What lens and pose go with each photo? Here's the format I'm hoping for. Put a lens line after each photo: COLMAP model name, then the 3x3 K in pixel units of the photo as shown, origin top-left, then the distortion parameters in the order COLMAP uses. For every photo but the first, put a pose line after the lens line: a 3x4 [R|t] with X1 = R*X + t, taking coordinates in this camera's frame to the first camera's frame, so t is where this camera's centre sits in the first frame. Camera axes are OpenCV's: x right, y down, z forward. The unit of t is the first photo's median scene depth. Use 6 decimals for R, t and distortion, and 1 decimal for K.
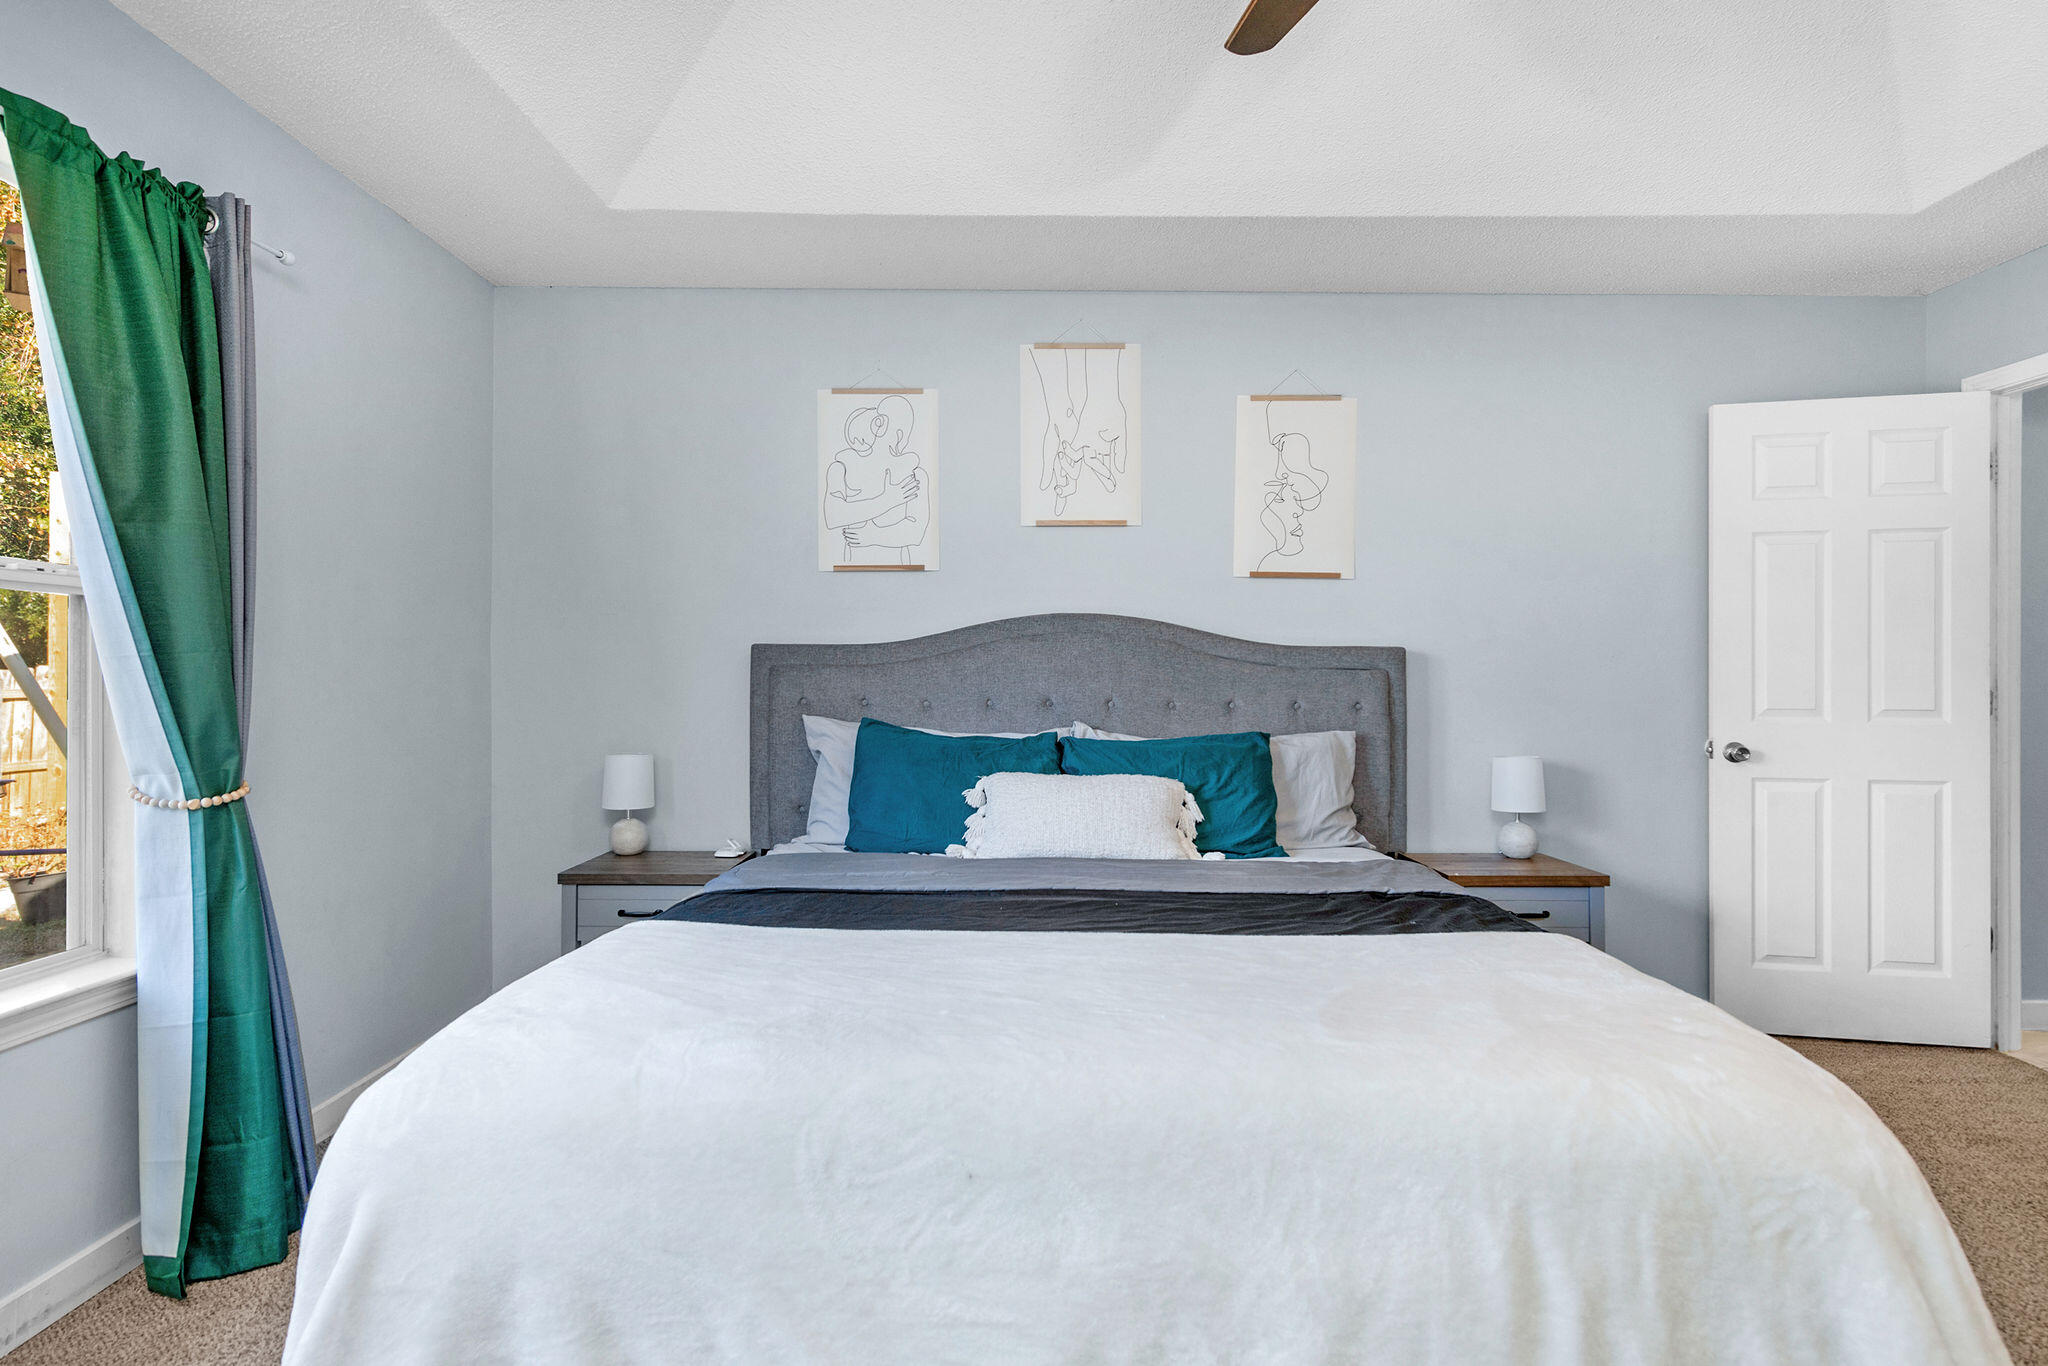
lens RADIAL K [[1041.4, 0, 1031.3], [0, 1041.4, 680.0], [0, 0, 1]] dist [0.004849, -0.000297]
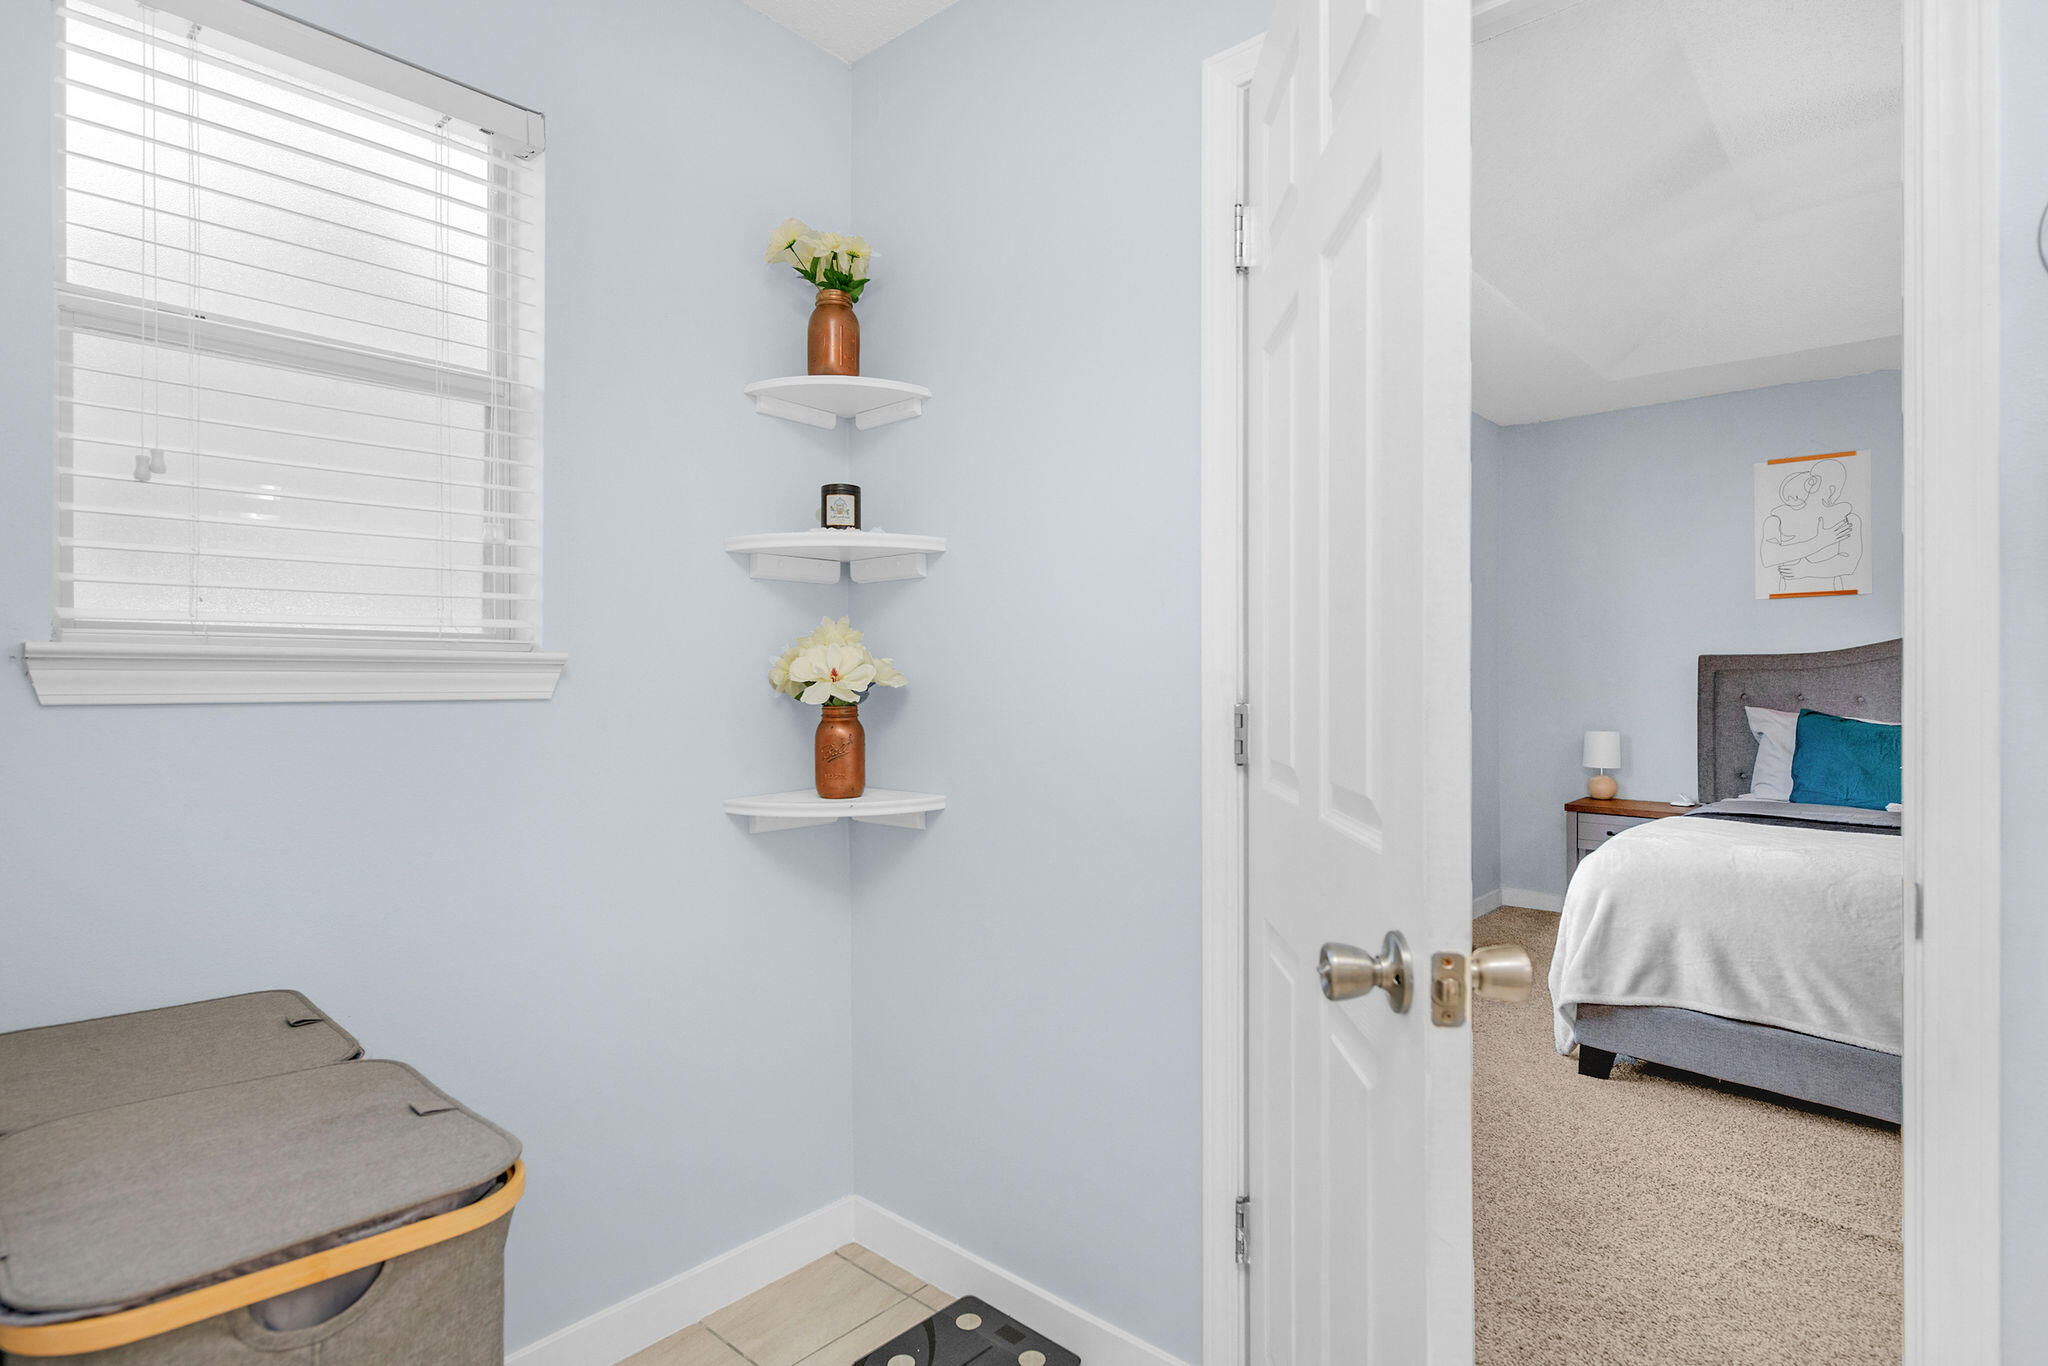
lens RADIAL K [[1041.4, 0, 1031.3], [0, 1041.4, 680.0], [0, 0, 1]] dist [0.004849, -0.000297]
pose [[0.745295, -0.000223, -0.666735, -0.004263], [-0.001289, 0.999998, -0.001776, 0.002602], [0.666733, 0.002183, 0.745293, -0.646314]]
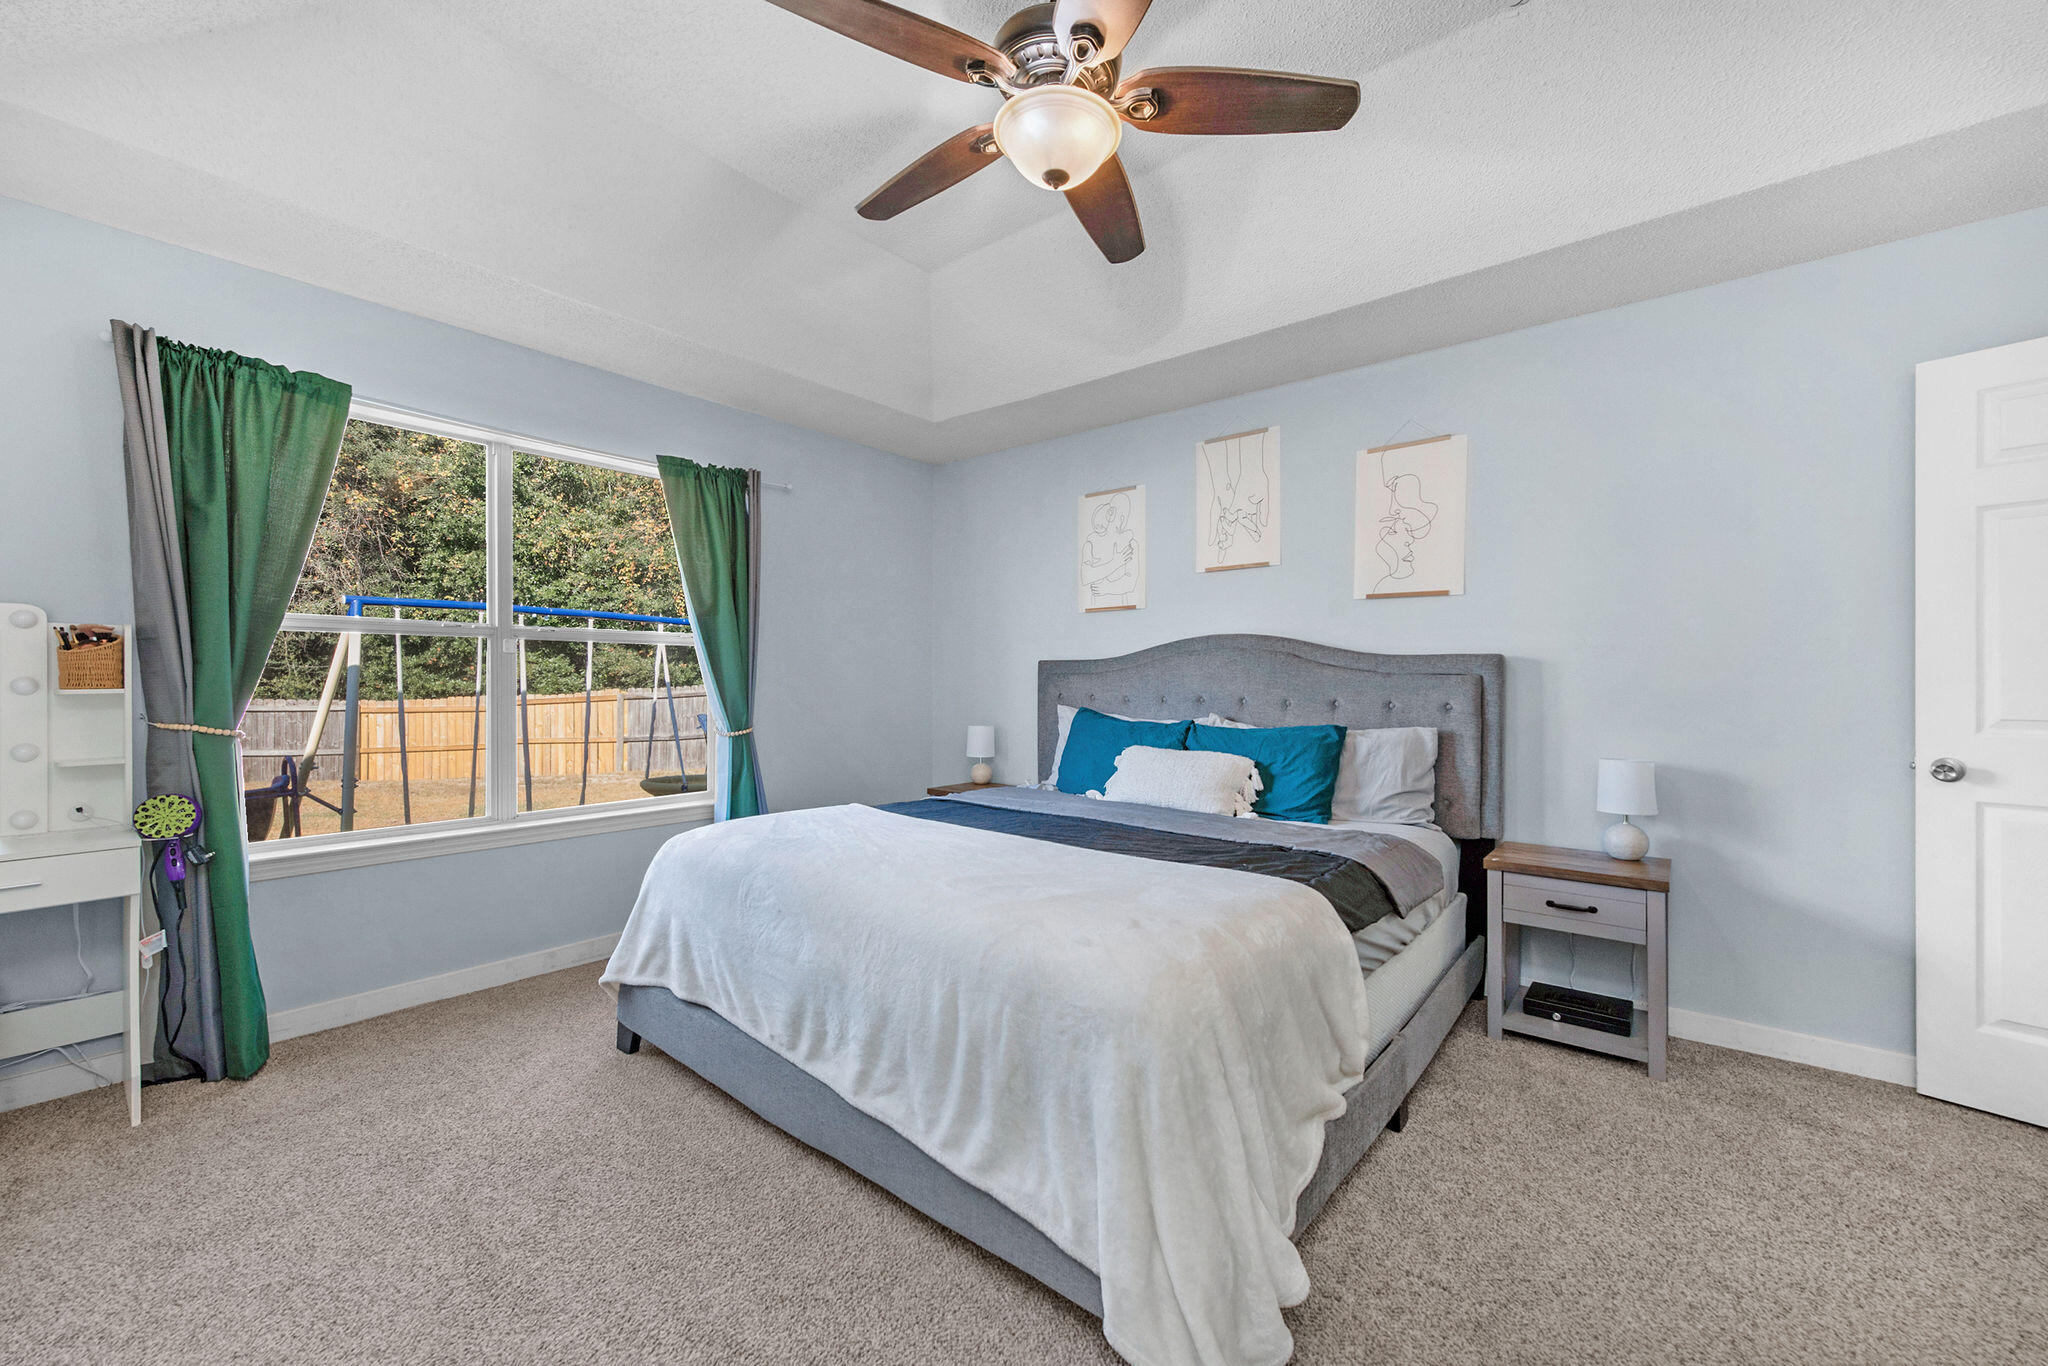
lens RADIAL K [[801.1, 0, 999.6], [0, 801.1, 684.0], [0, 0, 1]] dist [-0.000695, -0.000261]
pose [[0.763468, 0.002364, -0.645841, 0.505480], [-0.003309, 0.999994, -0.000251, 0.002343], [0.645837, 0.002328, 0.763472, 0.010685]]
